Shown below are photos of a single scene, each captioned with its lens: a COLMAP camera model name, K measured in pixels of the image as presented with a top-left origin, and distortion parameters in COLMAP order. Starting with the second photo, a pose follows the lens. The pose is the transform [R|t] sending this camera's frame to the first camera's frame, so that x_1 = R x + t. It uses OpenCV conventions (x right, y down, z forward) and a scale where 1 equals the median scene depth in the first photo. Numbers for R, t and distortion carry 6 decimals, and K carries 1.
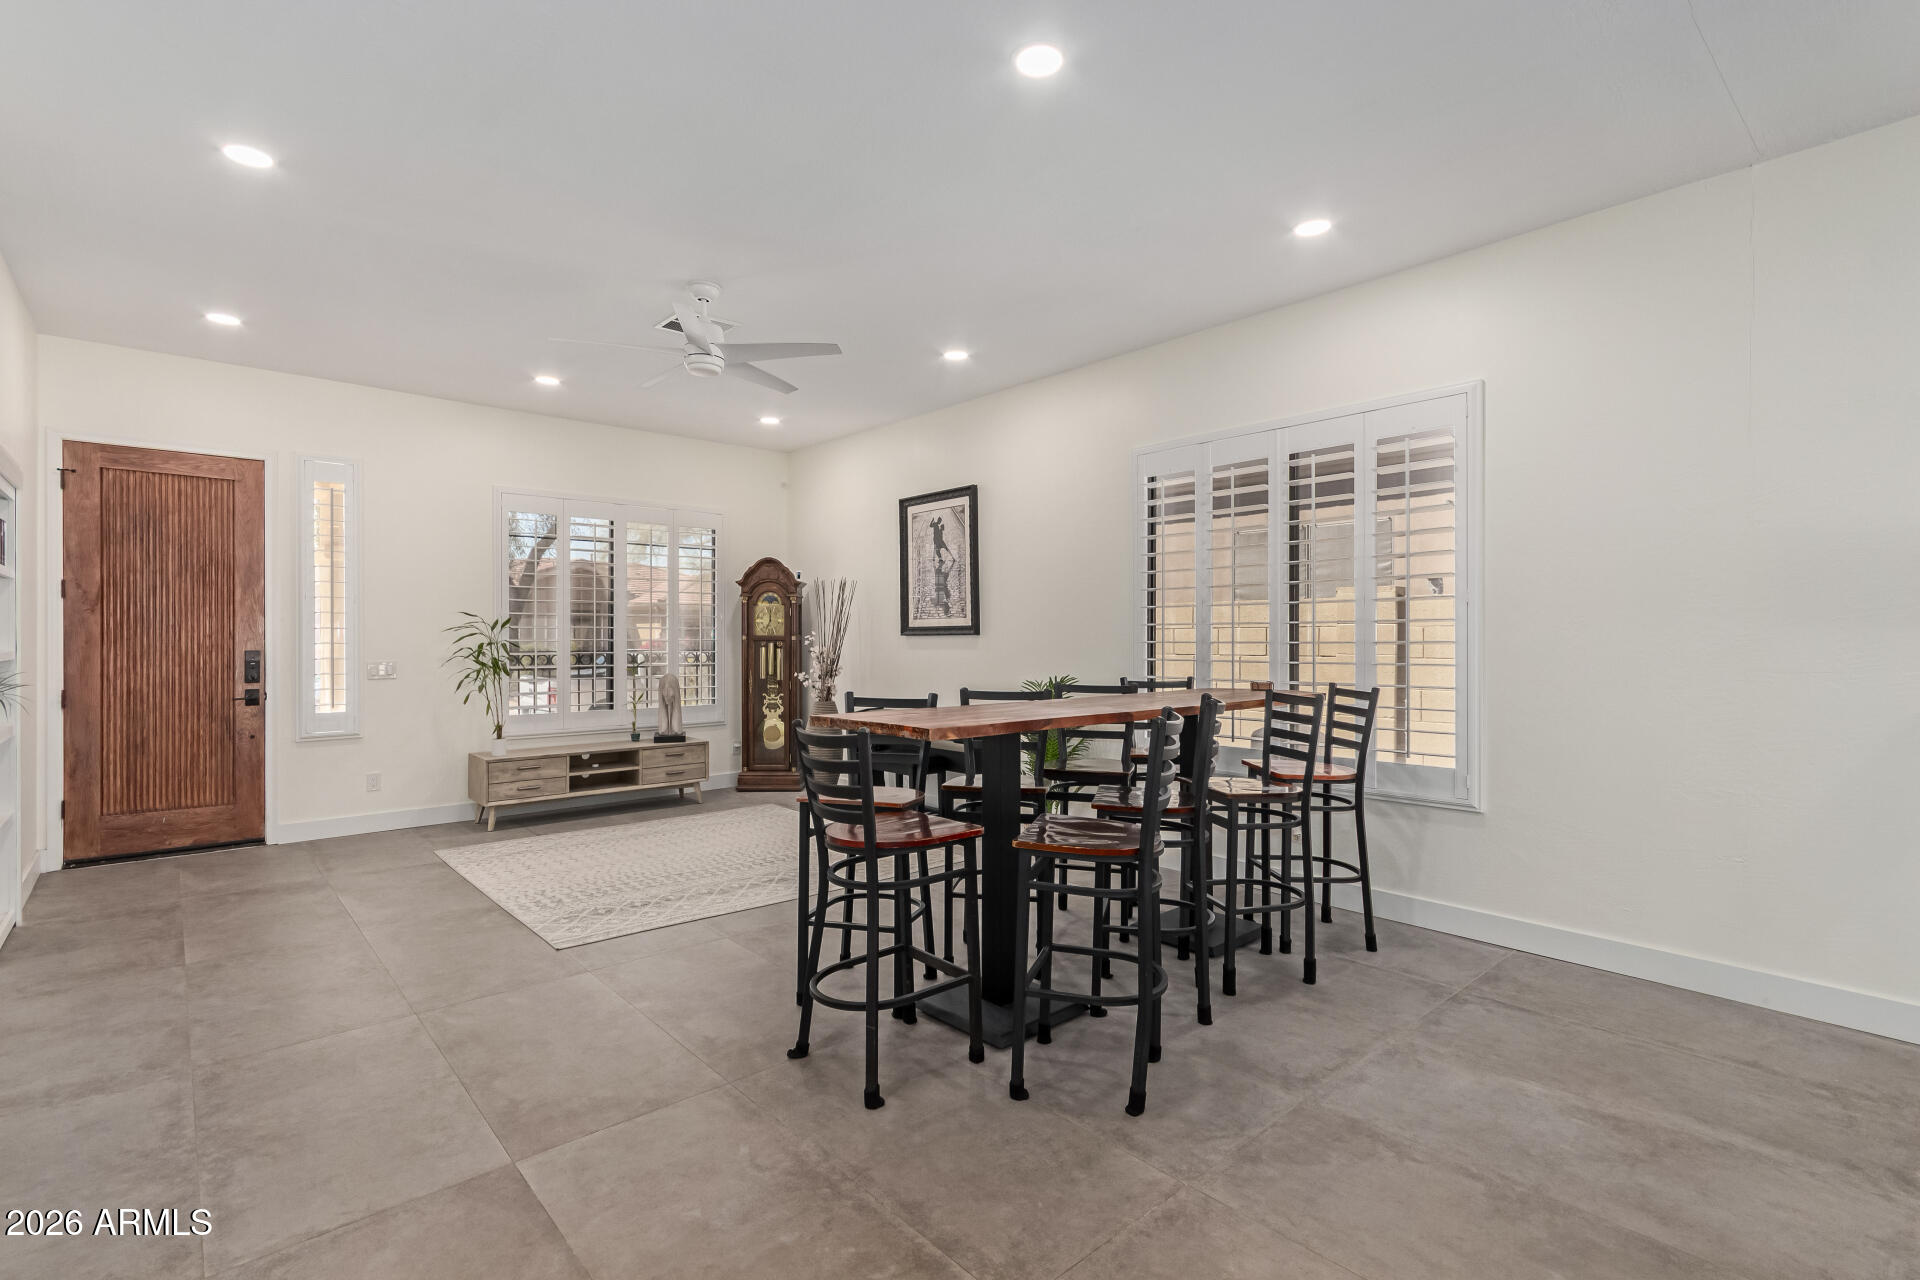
lens RADIAL K [[889.6, 0, 955.8], [0, 889.6, 638.8], [0, 0, 1]] dist [0.003697, -0.000407]
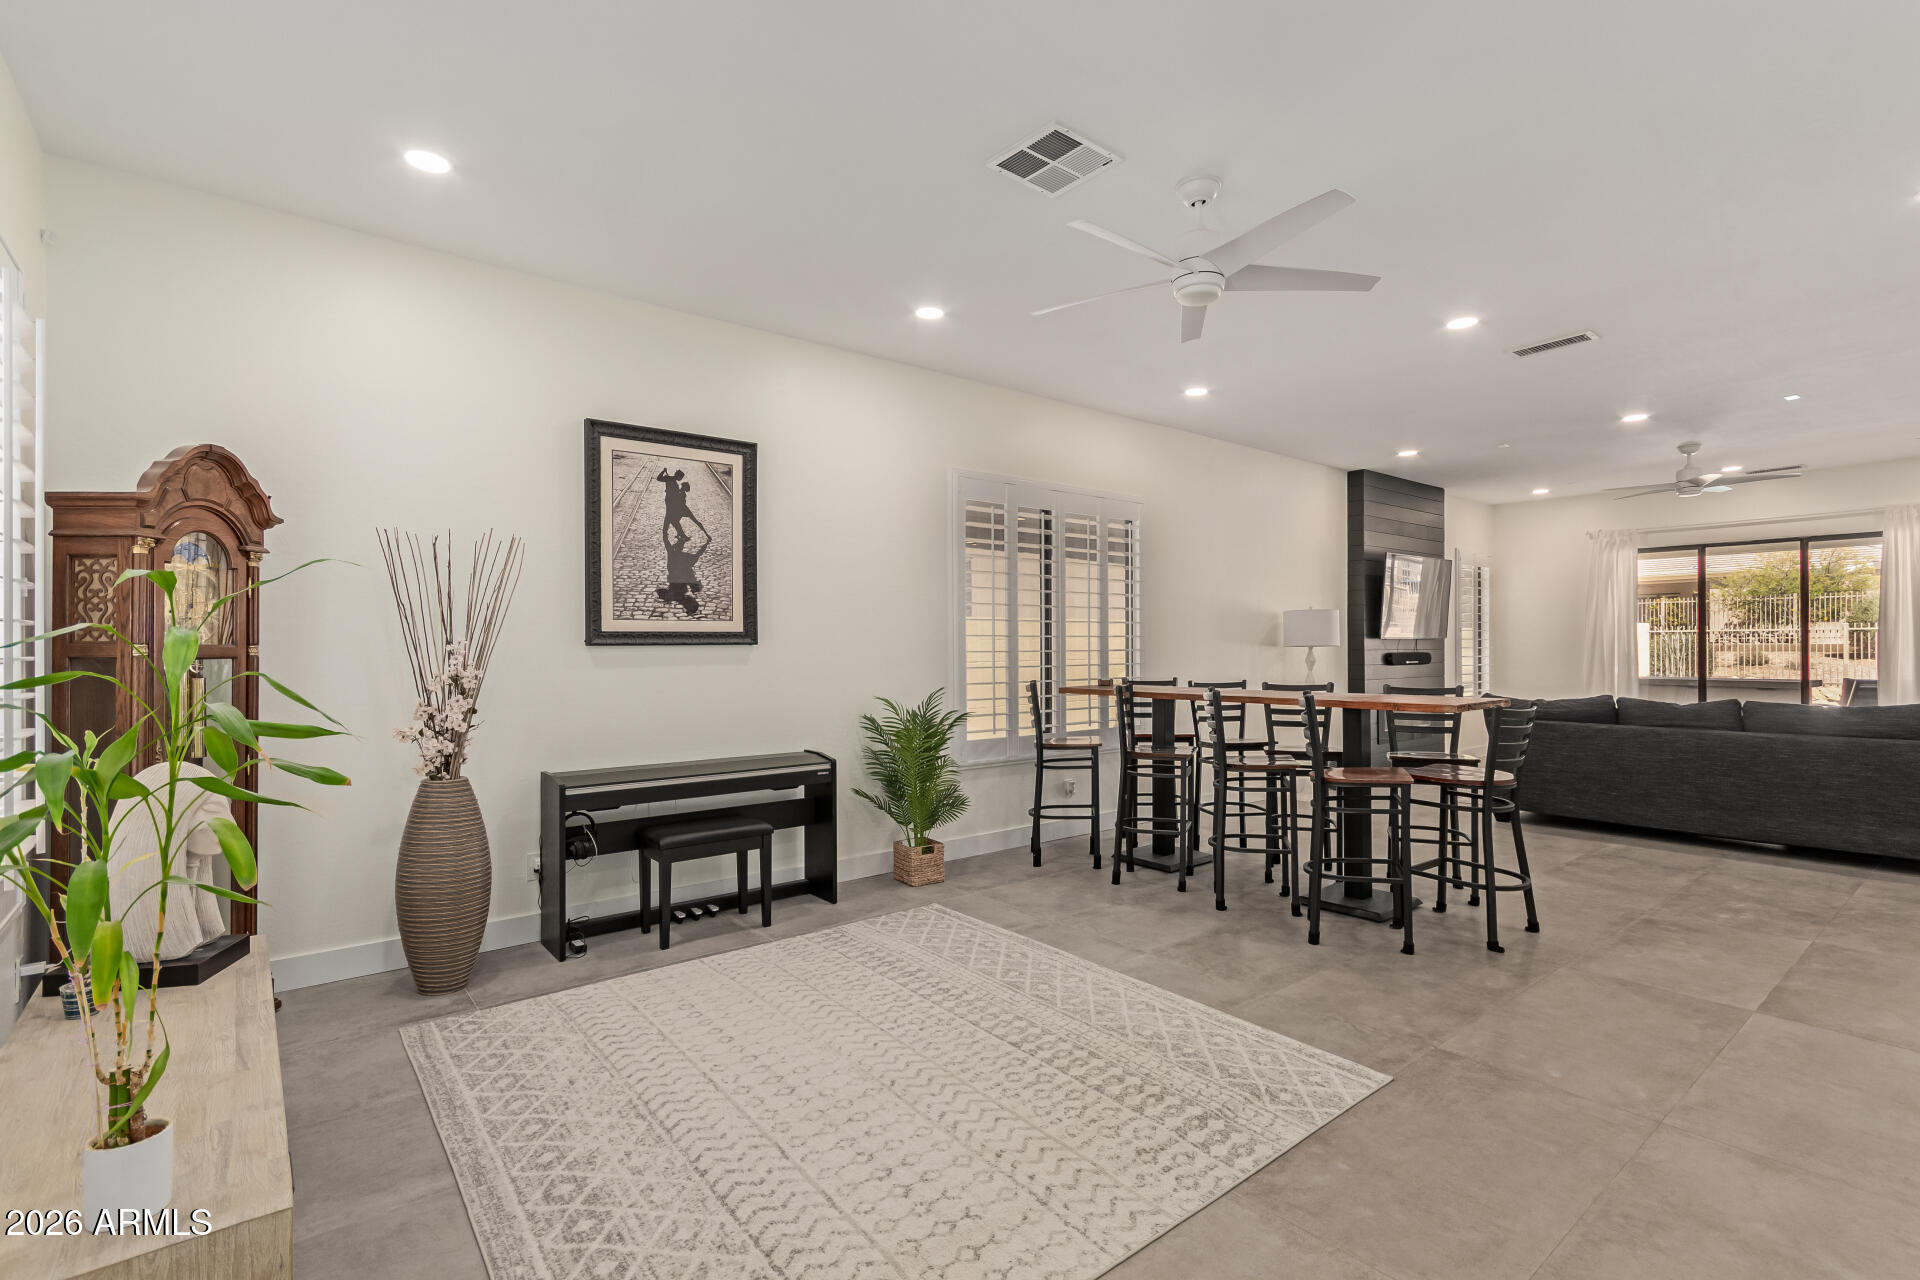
lens RADIAL K [[889.6, 0, 951.9], [0, 889.6, 647.5], [0, 0, 1]] dist [0.003697, -0.000407]
pose [[0.049973, -0.003040, 0.998746, -0.945076], [0.004369, 0.999986, 0.002825, -0.004233], [-0.998741, 0.004222, 0.049986, 1.051071]]
